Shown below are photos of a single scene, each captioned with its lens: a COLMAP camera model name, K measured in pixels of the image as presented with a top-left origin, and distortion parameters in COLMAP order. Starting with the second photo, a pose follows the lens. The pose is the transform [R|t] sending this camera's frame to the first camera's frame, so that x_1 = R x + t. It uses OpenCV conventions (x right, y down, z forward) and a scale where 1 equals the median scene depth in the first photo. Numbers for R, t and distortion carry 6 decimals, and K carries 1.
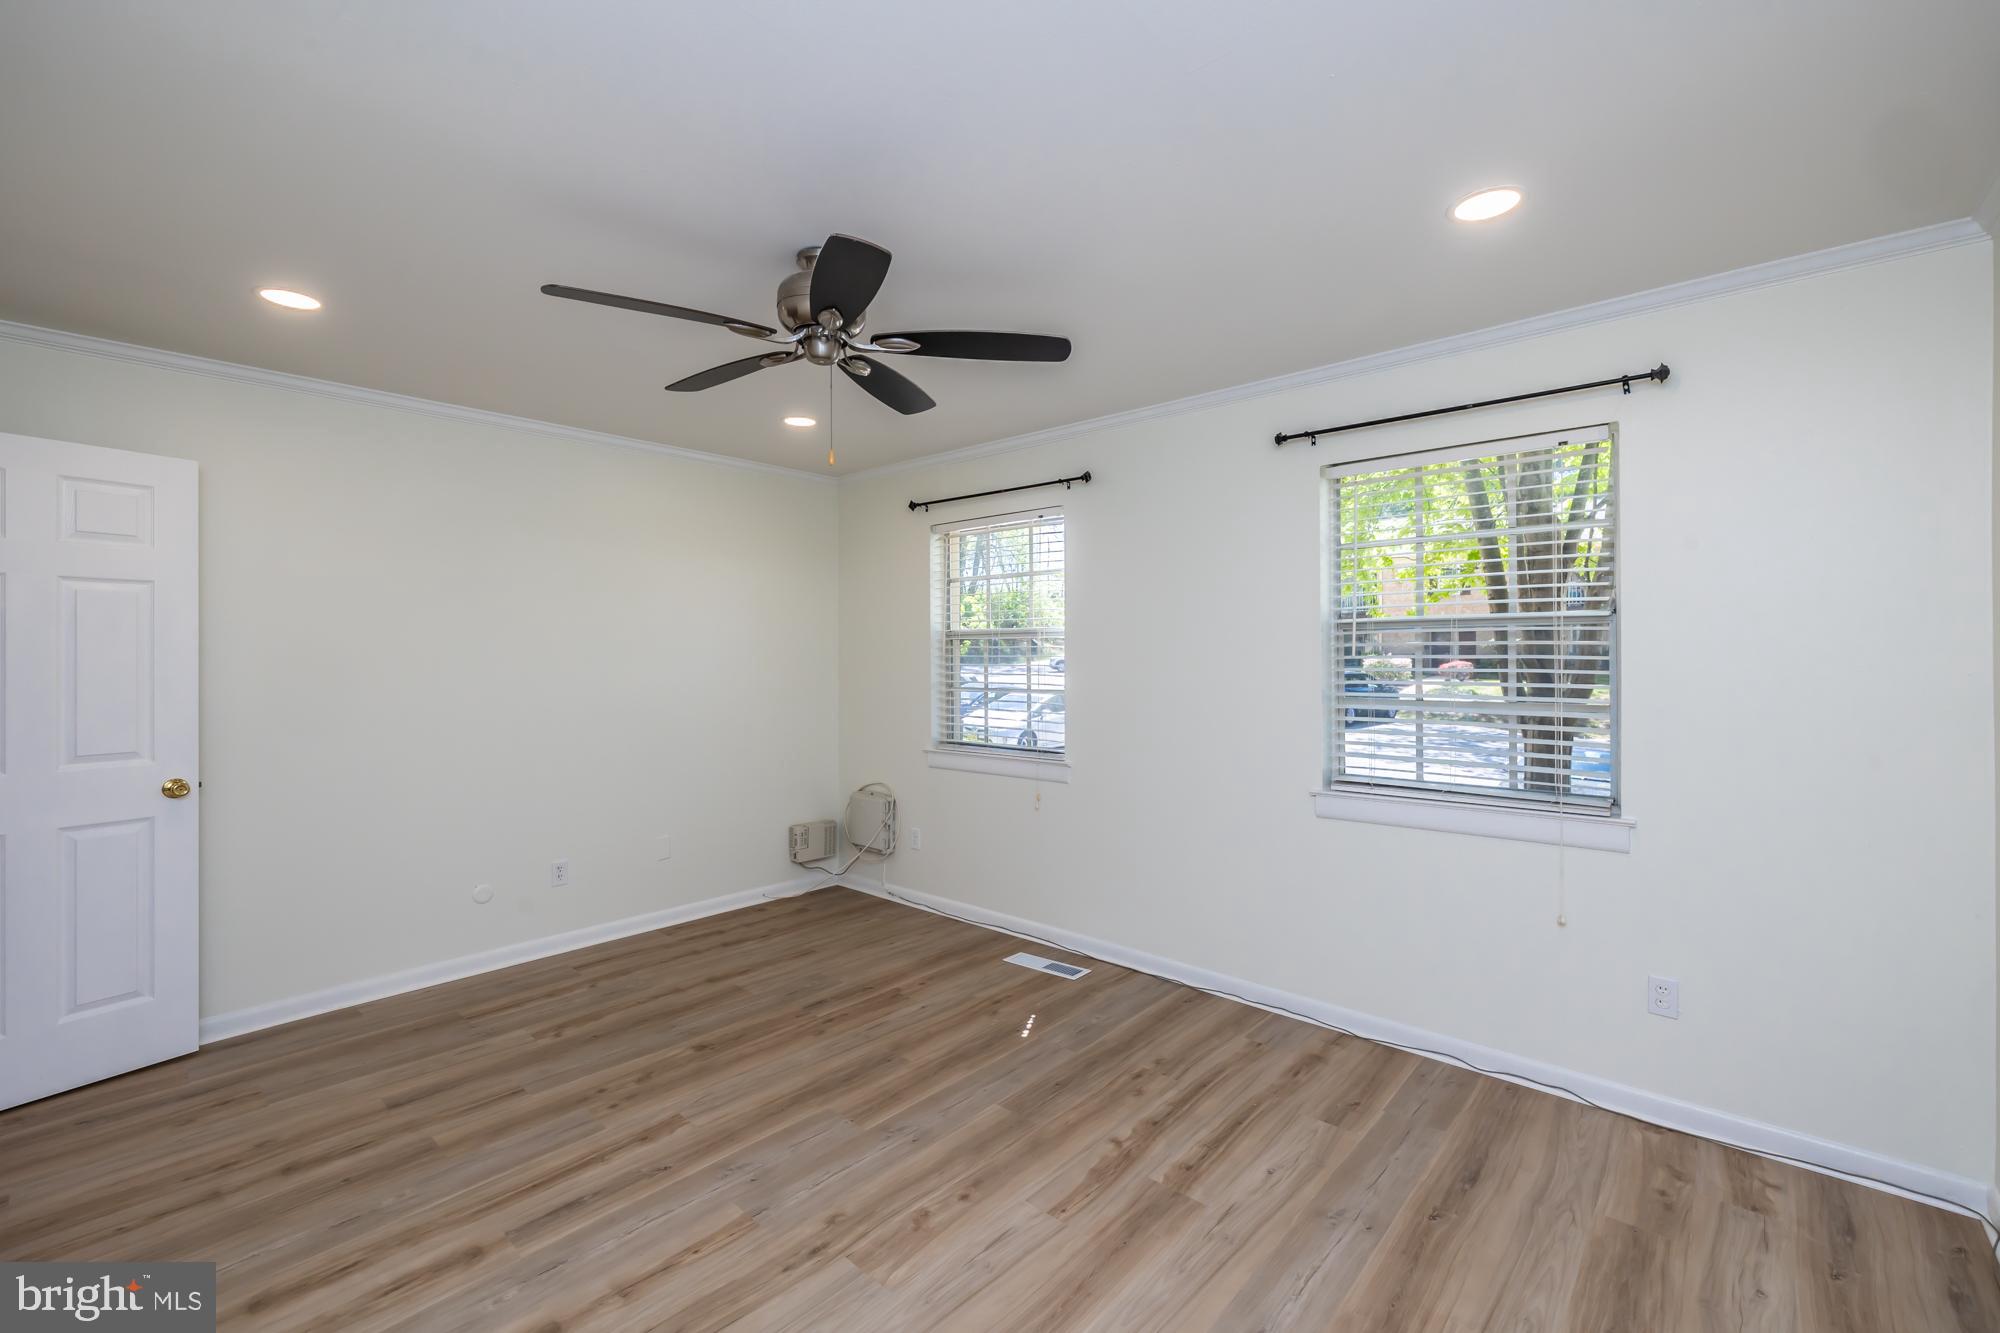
lens RADIAL K [[838.0, 0, 998.3], [0, 838.0, 654.0], [0, 0, 1]] dist [-0.000085, 0.000344]
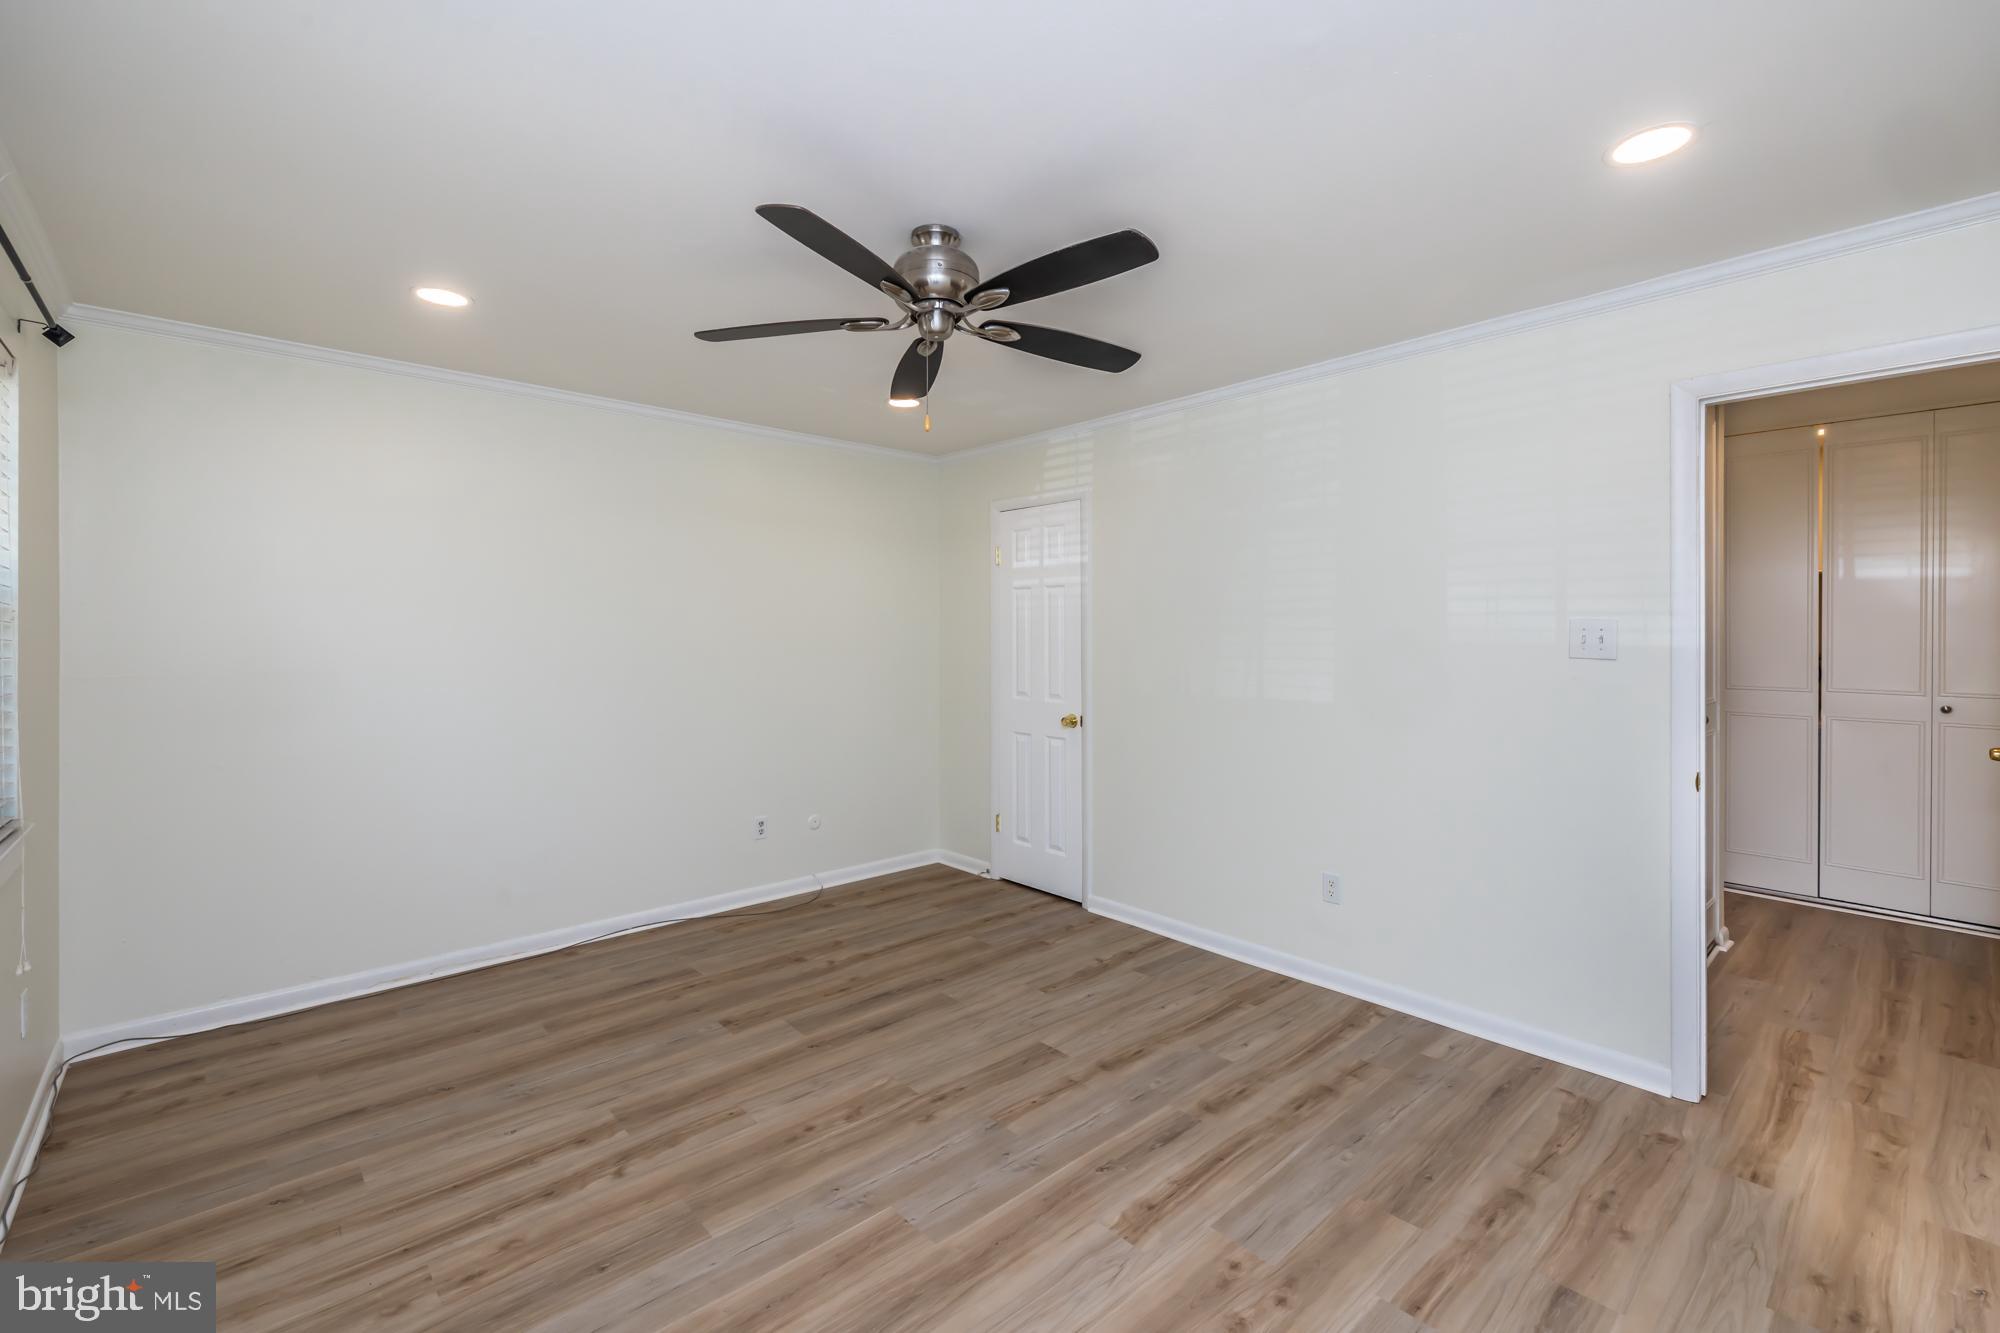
lens RADIAL K [[852.9, 0, 975.4], [0, 852.9, 634.3], [0, 0, 1]] dist [-0.000565, 0.000097]
pose [[-0.991416, 0.002944, 0.130715, -0.322063], [0.003036, 0.999995, 0.000501, 0.003402], [-0.130713, 0.000893, -0.991420, 1.662036]]
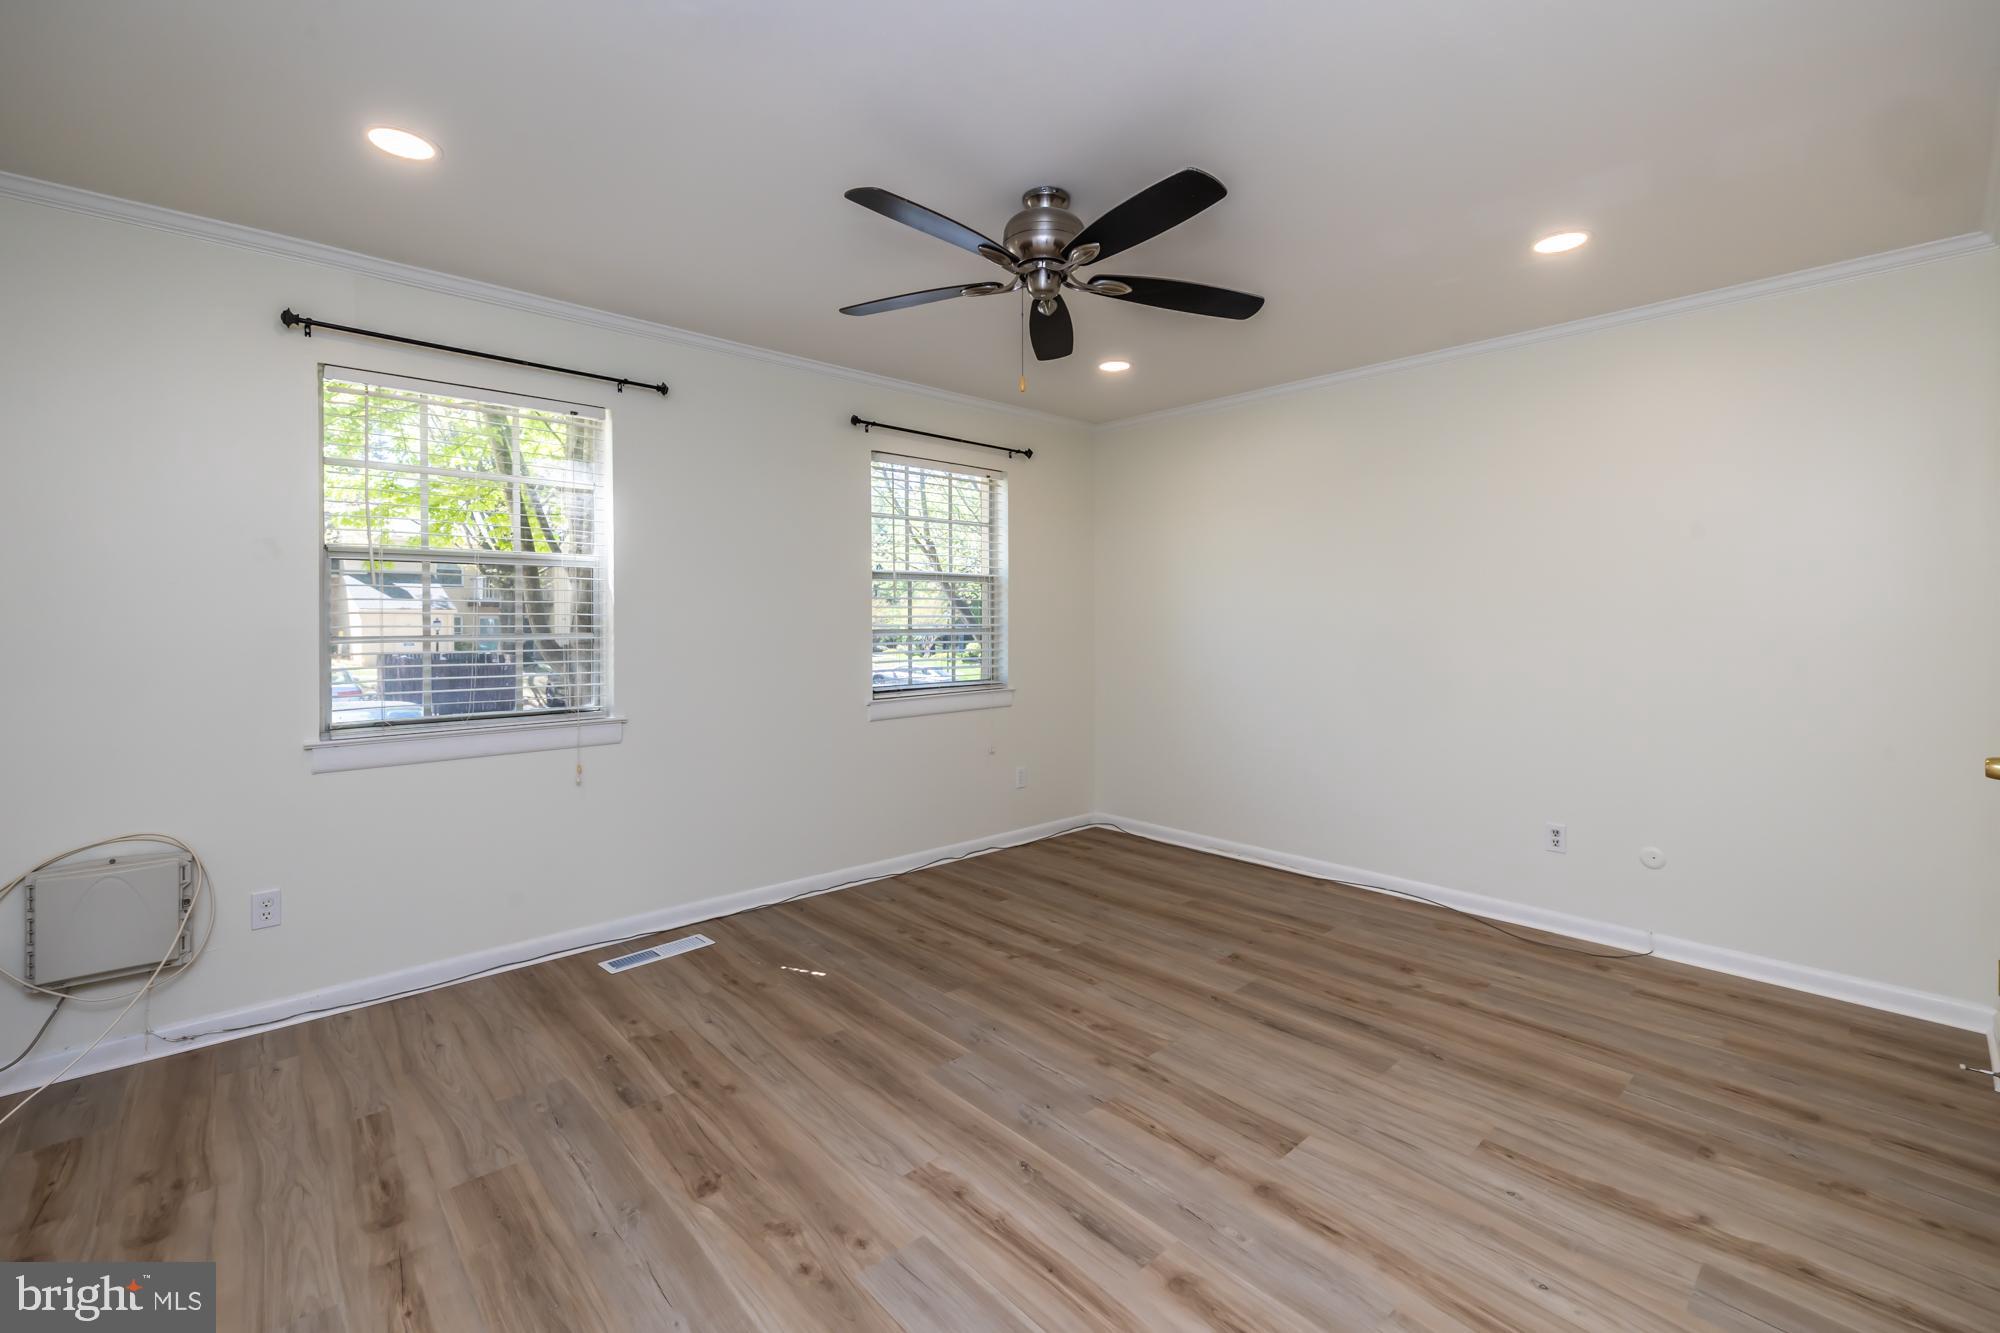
lens RADIAL K [[840.2, 0, 1004.8], [0, 840.2, 629.3], [0, 0, 1]] dist [0.000017, 0.000082]
pose [[0.105077, -0.008681, 0.994426, -1.048201], [0.000205, 0.999962, 0.008708, 0.048884], [-0.994464, -0.000711, 0.105074, 0.780464]]
